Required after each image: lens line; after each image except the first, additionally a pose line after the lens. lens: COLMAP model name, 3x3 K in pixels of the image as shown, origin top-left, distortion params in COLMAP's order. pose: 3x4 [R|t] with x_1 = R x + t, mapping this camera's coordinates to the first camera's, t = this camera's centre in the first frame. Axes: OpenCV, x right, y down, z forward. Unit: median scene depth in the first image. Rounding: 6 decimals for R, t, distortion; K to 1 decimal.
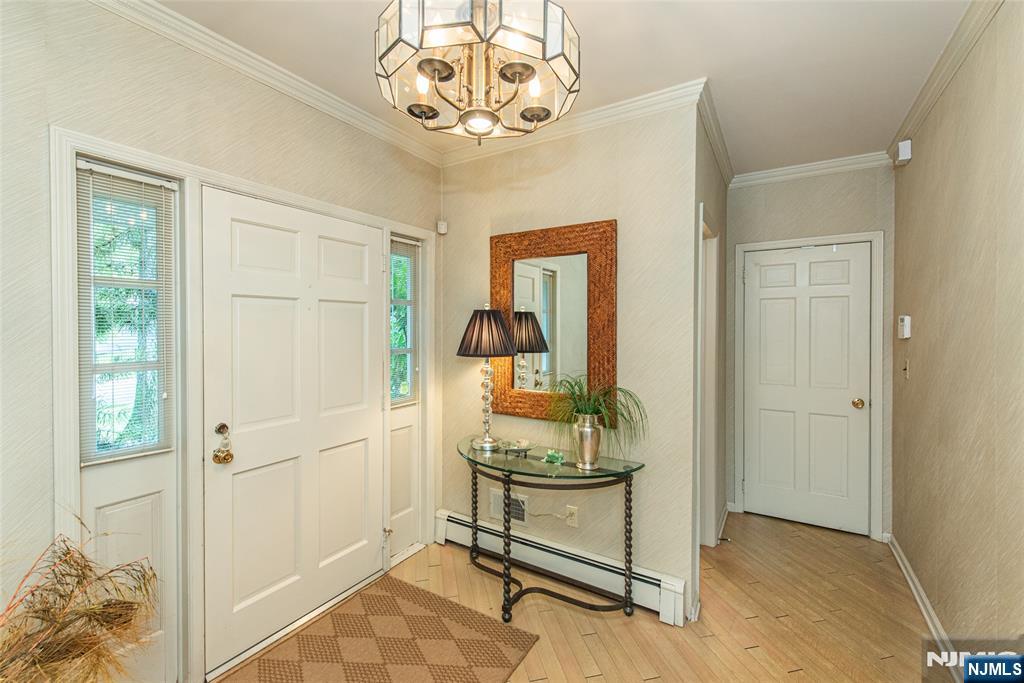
lens RADIAL K [[422.6, 0, 502.4], [0, 422.6, 325.1], [0, 0, 1]] dist [0.001579, -0.000233]
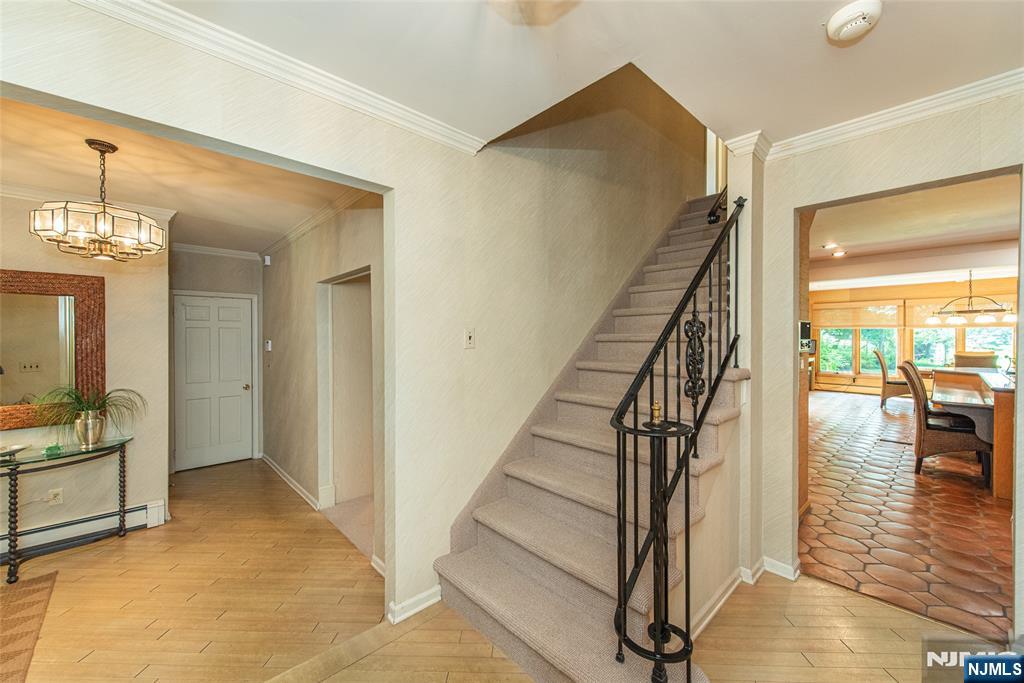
lens RADIAL K [[406.8, 0, 511.0], [0, 406.8, 341.5], [0, 0, 1]] dist [0.009123, -0.000372]
pose [[0.253544, -0.012326, 0.967245, -0.774867], [0.004891, 0.999922, 0.011461, -0.037108], [-0.967311, 0.001825, 0.253585, -0.745528]]
